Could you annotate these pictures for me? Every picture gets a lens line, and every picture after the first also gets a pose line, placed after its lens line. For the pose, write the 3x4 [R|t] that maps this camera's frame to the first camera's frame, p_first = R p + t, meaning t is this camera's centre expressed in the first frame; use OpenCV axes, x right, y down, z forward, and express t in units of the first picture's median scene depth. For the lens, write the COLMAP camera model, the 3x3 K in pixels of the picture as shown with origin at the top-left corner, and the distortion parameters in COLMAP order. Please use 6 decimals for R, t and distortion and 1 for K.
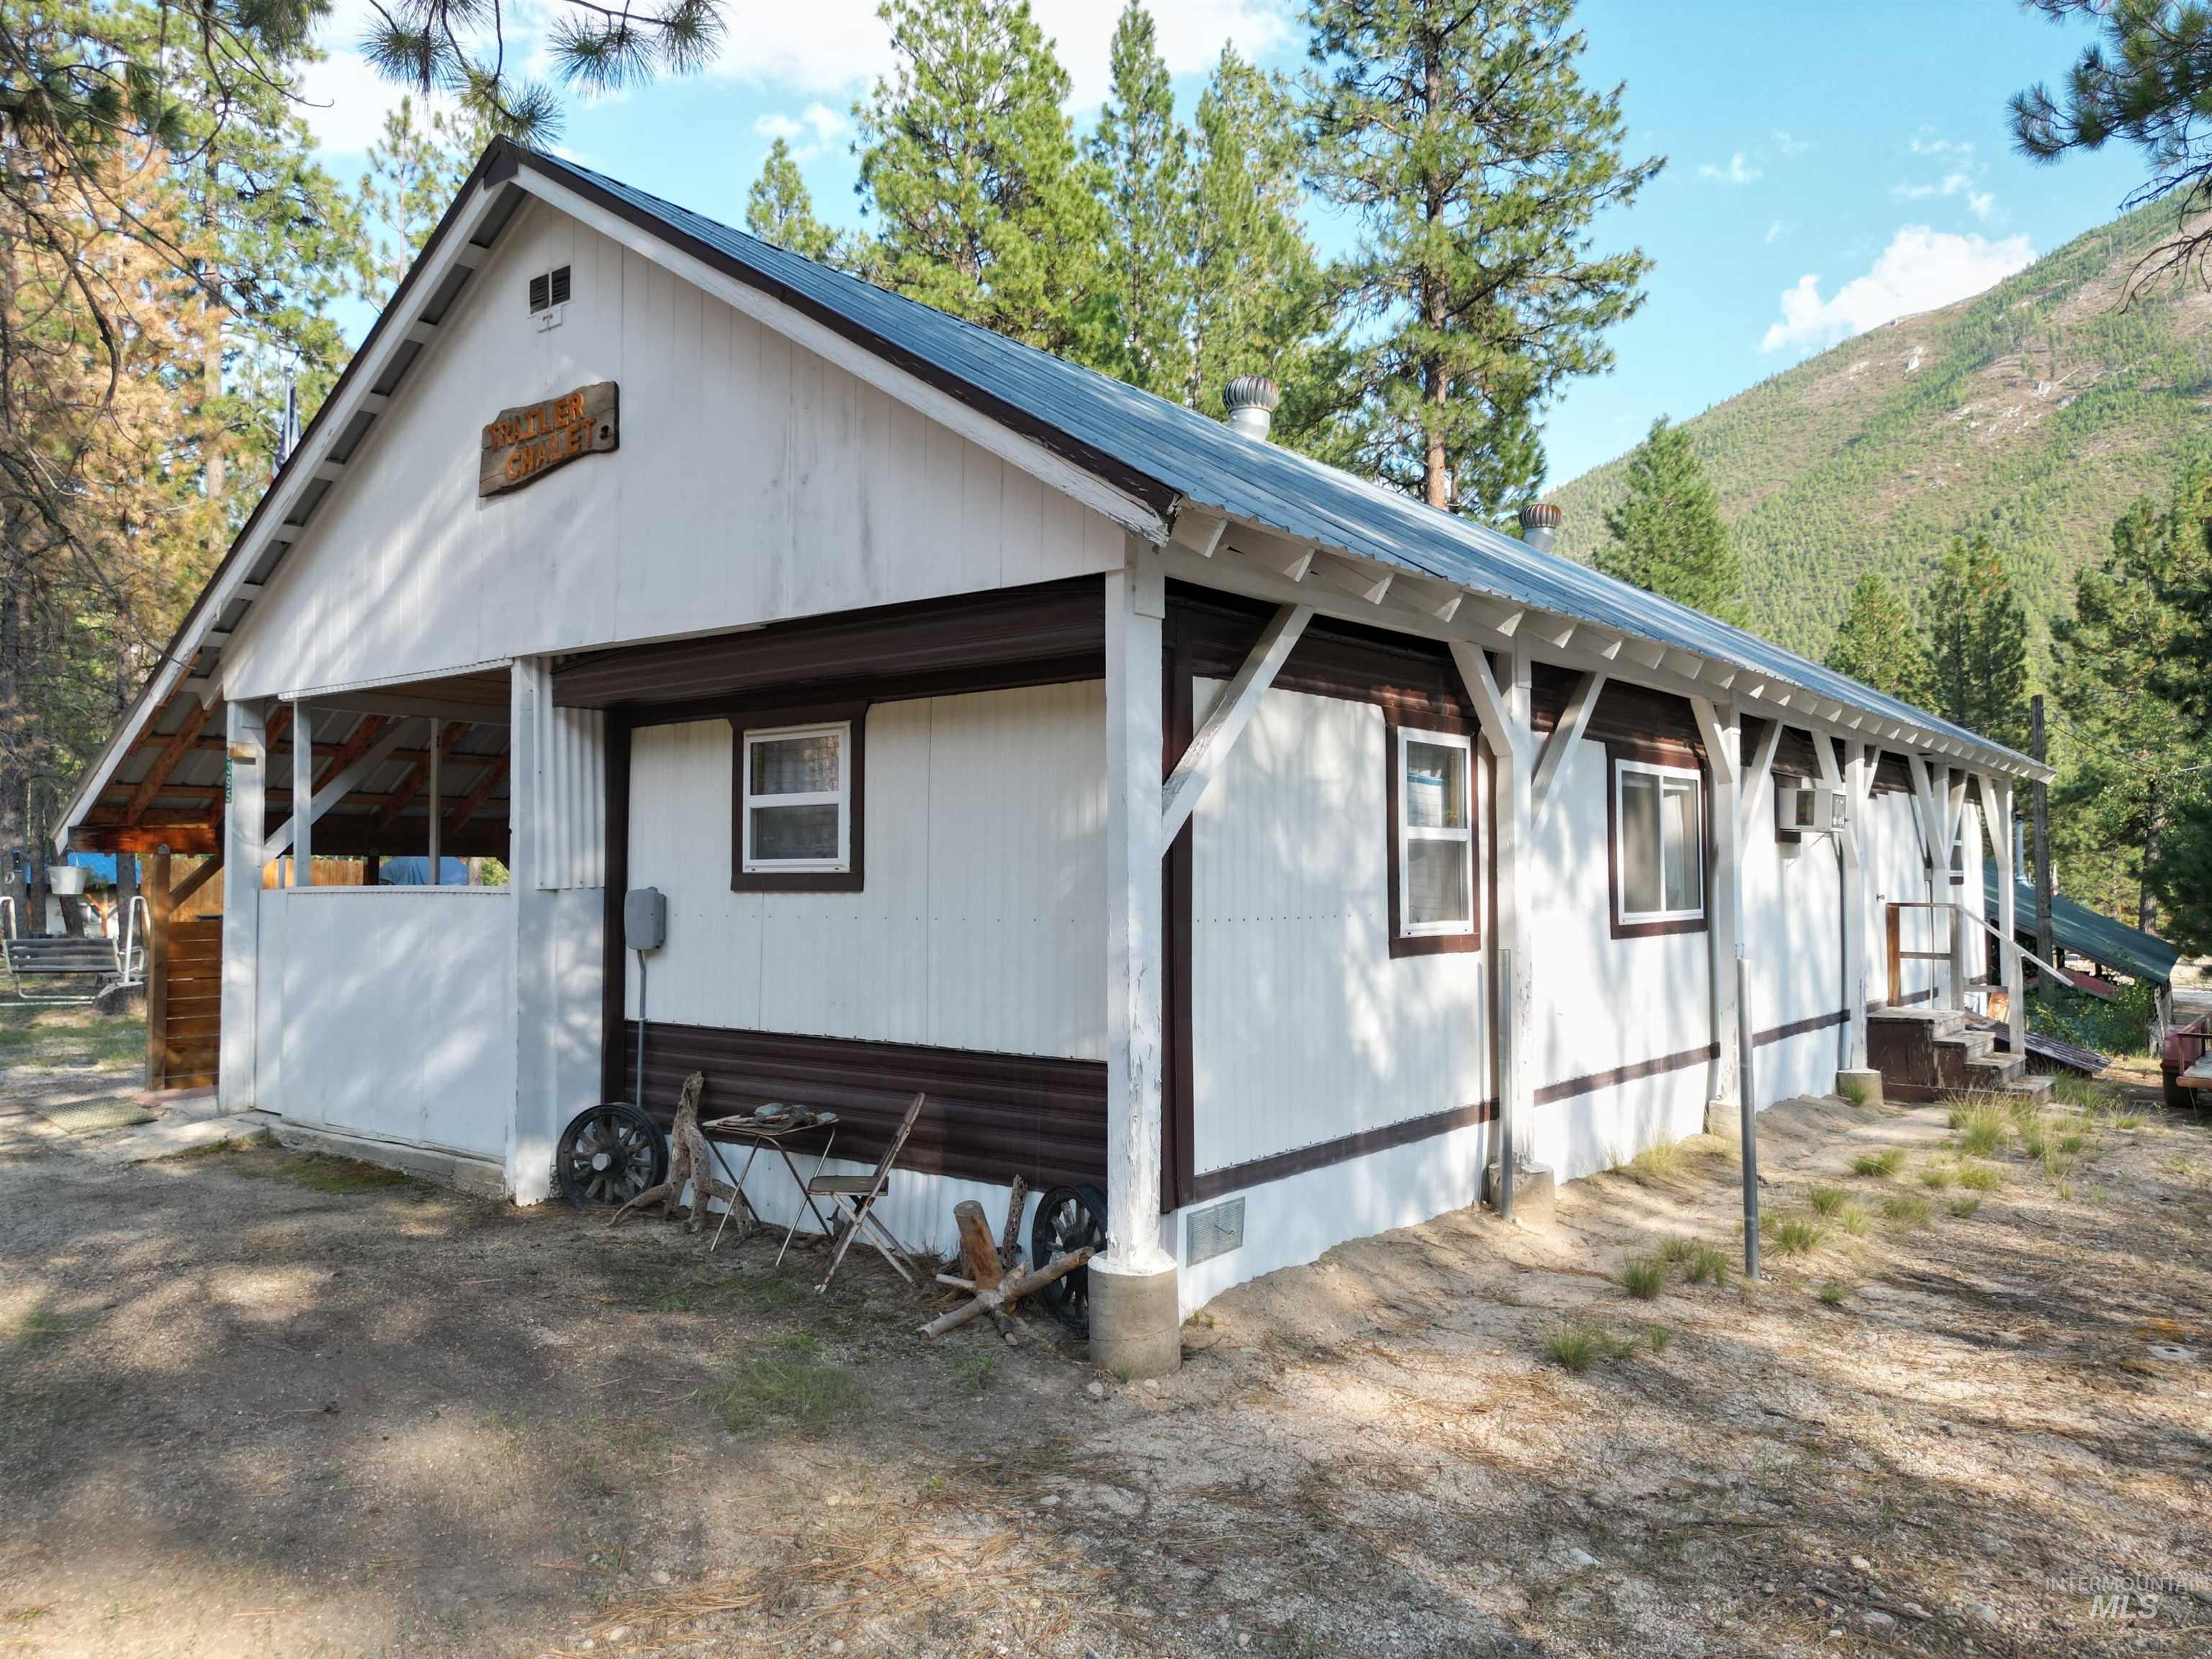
lens RADIAL K [[1550.2, 0, 1106.9], [0, 1550.2, 823.1], [0, 0, 1]] dist [0.053167, -0.052187]
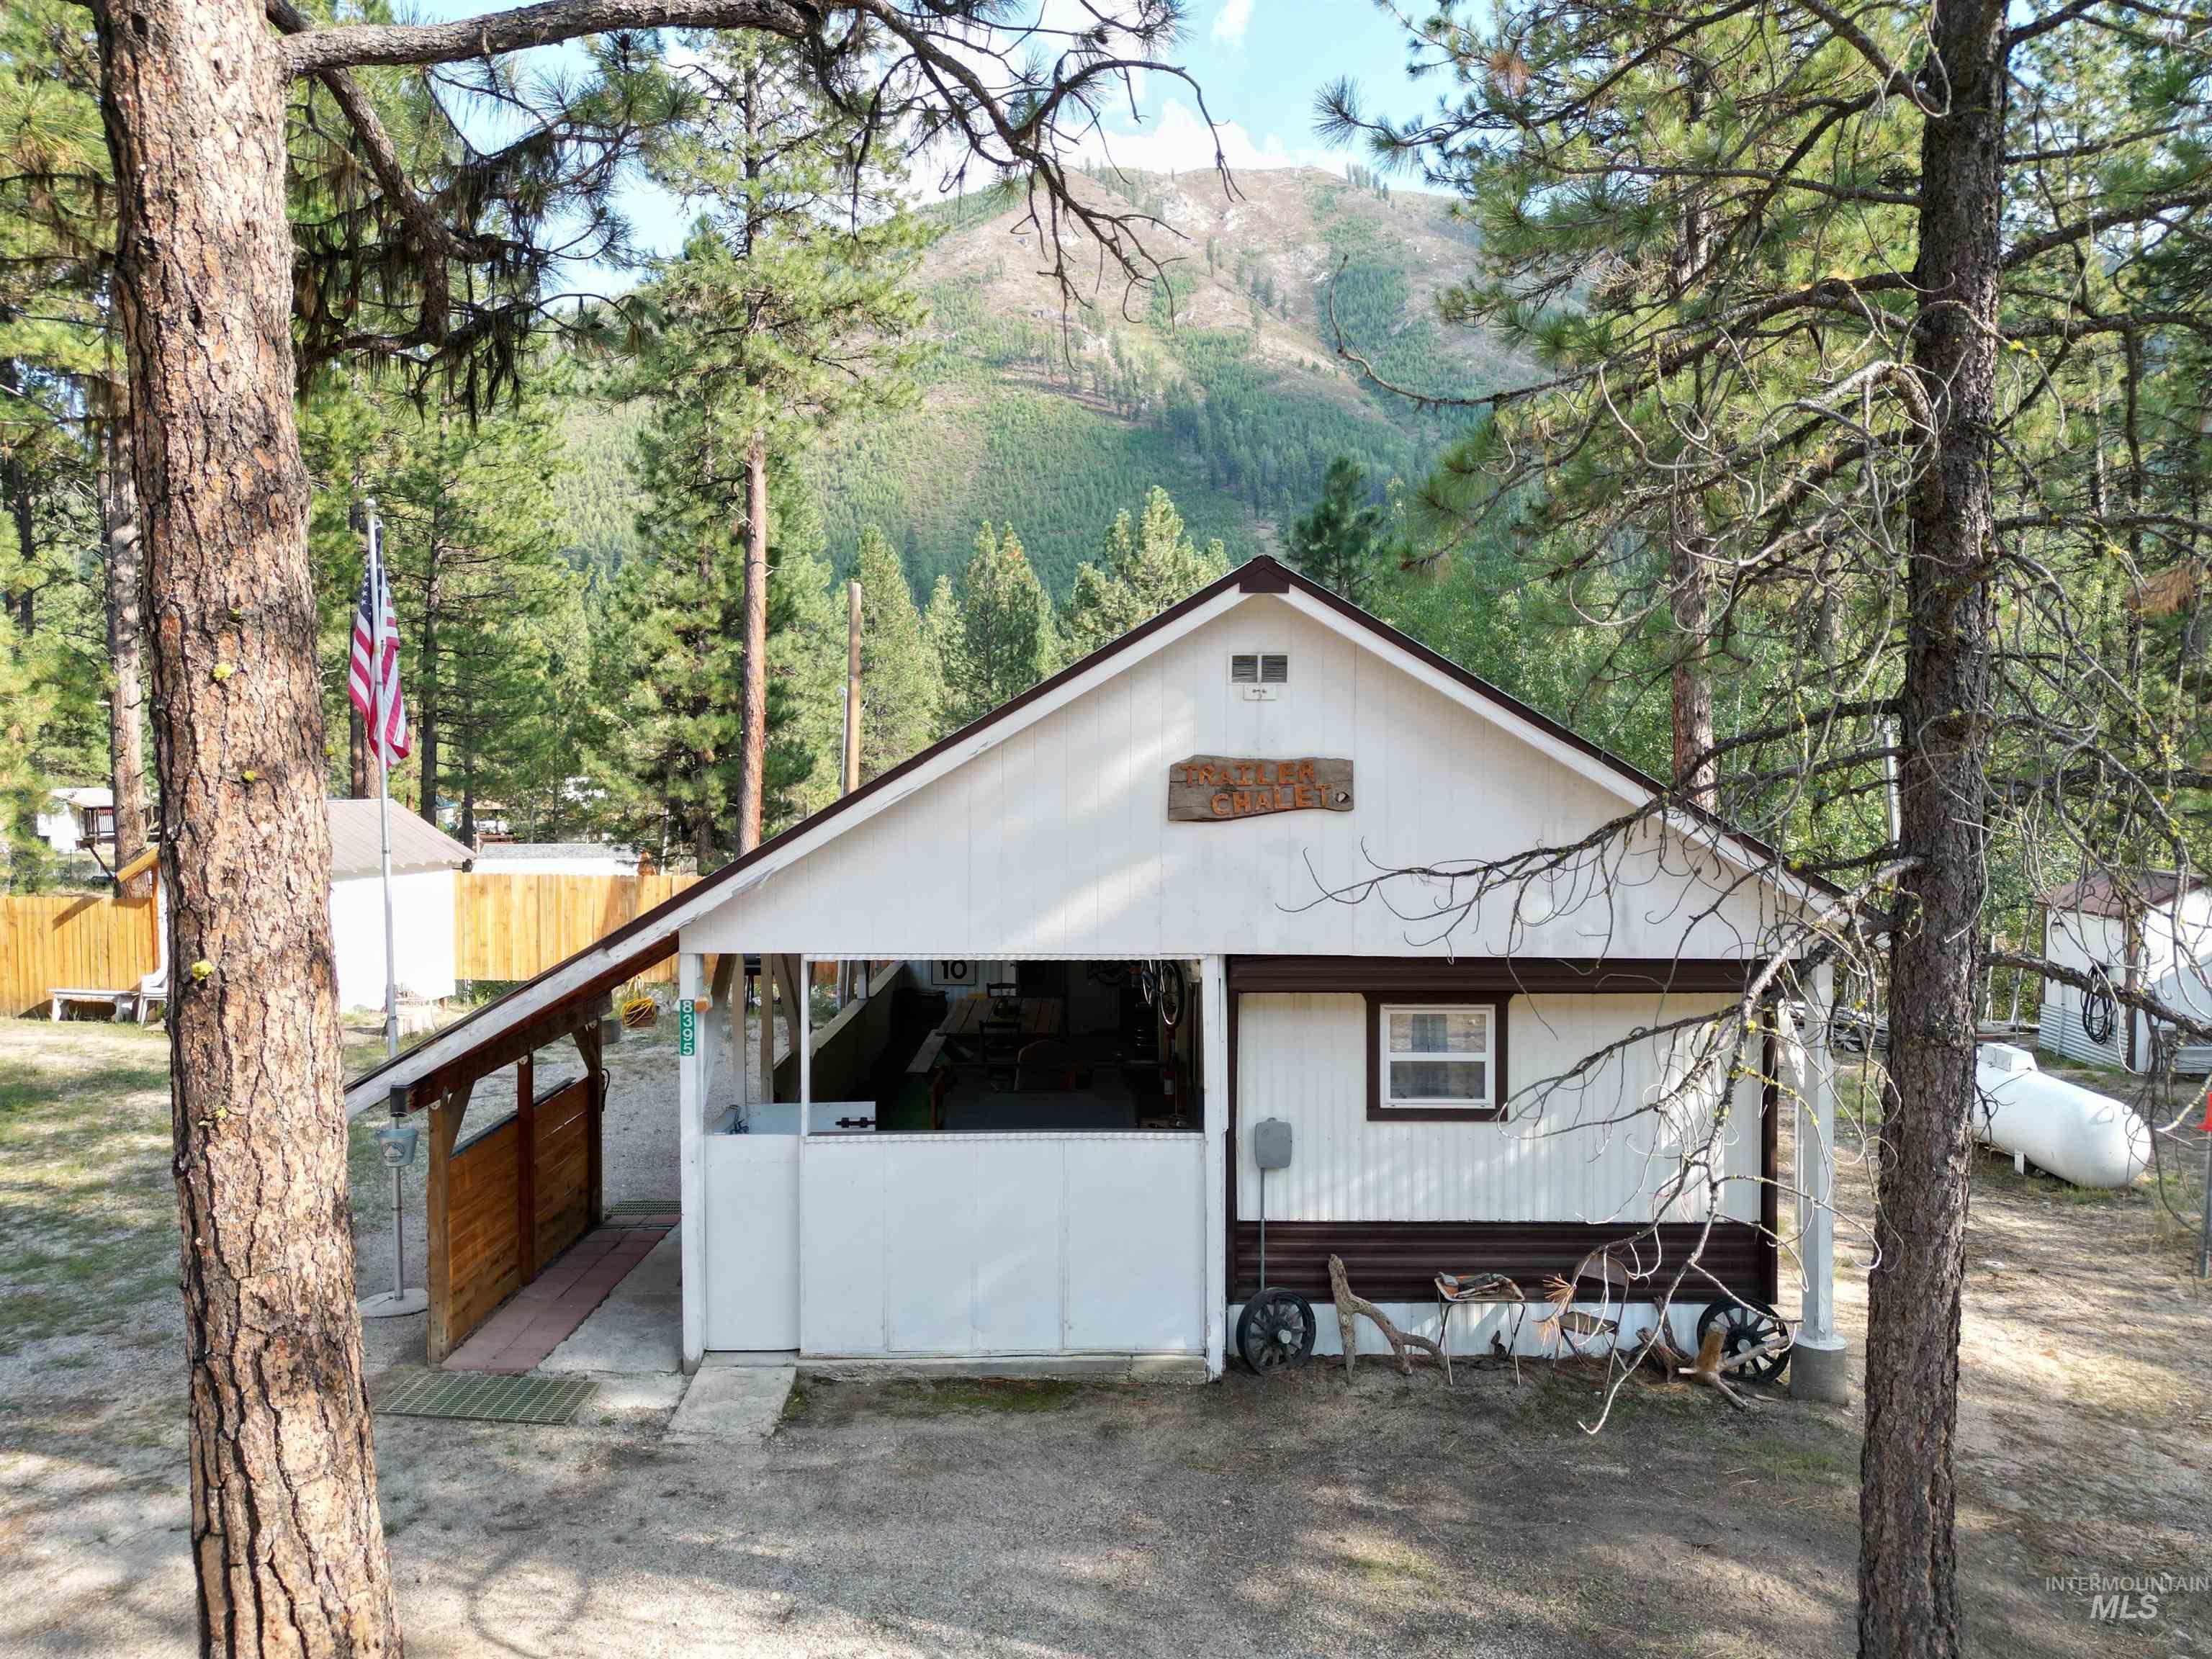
lens RADIAL K [[1542.1, 0, 1106.0], [0, 1542.1, 829.5], [0, 0, 1]] dist [0.046374, 0.000260]
pose [[0.775137, -0.028082, 0.631168, -1.362675], [-0.020999, 0.997315, 0.070161, -0.324341], [-0.631444, -0.067638, 0.772466, 0.118412]]
